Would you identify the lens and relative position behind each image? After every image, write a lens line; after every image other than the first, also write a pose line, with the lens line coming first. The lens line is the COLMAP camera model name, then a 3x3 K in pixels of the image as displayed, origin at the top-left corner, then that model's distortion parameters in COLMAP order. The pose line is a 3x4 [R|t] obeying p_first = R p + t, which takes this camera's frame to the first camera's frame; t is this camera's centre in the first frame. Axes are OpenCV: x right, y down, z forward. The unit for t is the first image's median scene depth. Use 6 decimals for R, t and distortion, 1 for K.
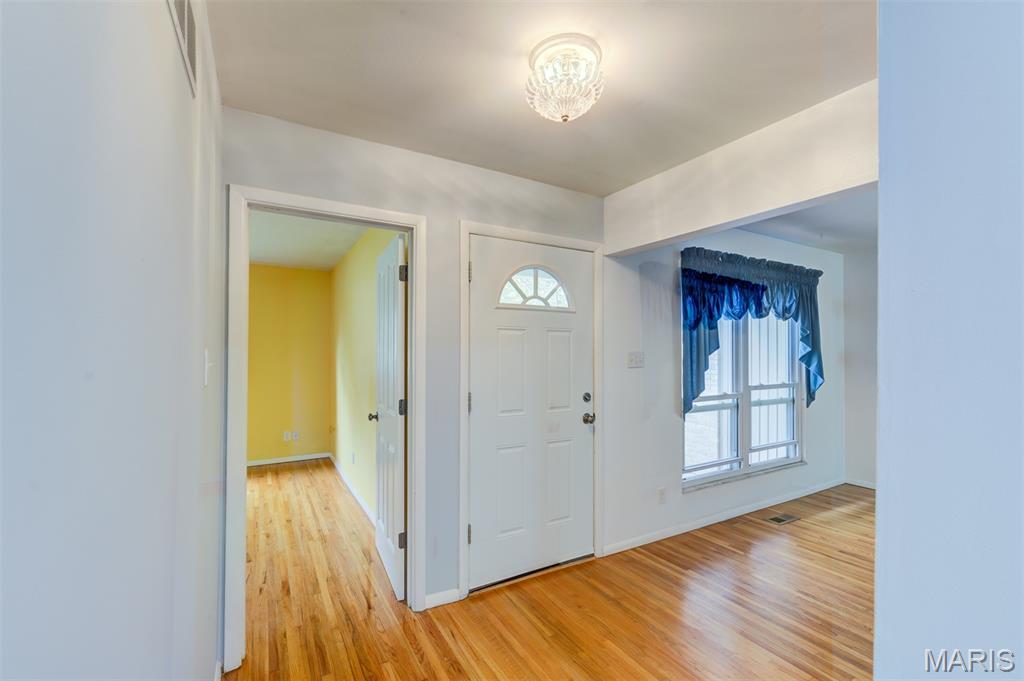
lens RADIAL K [[431.7, 0, 516.8], [0, 431.7, 348.0], [0, 0, 1]] dist [0.011275, -0.002880]
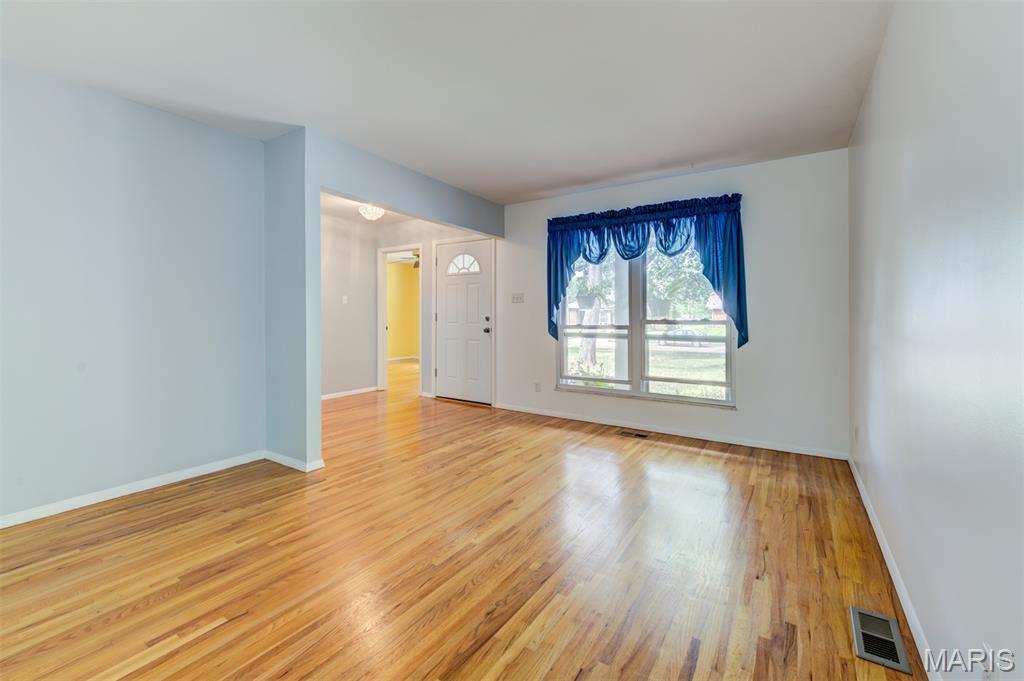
lens RADIAL K [[431.7, 0, 496.6], [0, 431.7, 330.3], [0, 0, 1]] dist [0.011275, -0.002880]
pose [[0.416597, 0.028380, -0.908648, 1.743933], [0.009860, 0.999313, 0.035732, 0.091919], [0.909038, -0.023846, 0.416031, 0.252247]]
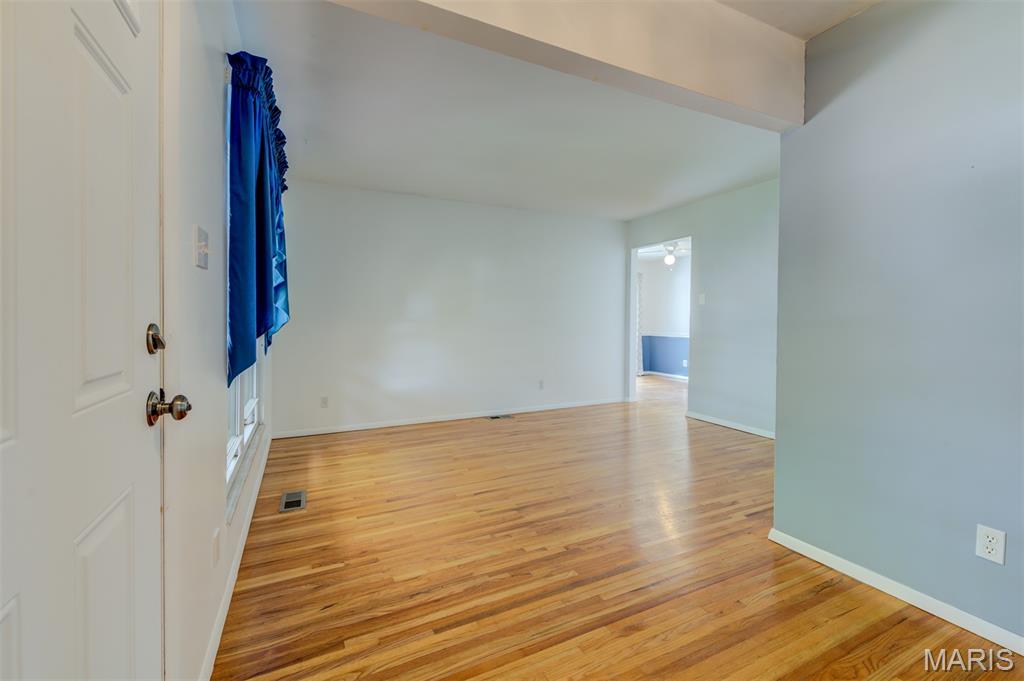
lens RADIAL K [[431.7, 0, 510.5], [0, 431.7, 326.0], [0, 0, 1]] dist [0.011275, -0.002880]
pose [[0.085695, -0.009584, 0.996275, -0.109940], [-0.017235, 0.999790, 0.011100, 0.094632], [-0.996172, -0.018122, 0.085511, 0.673549]]
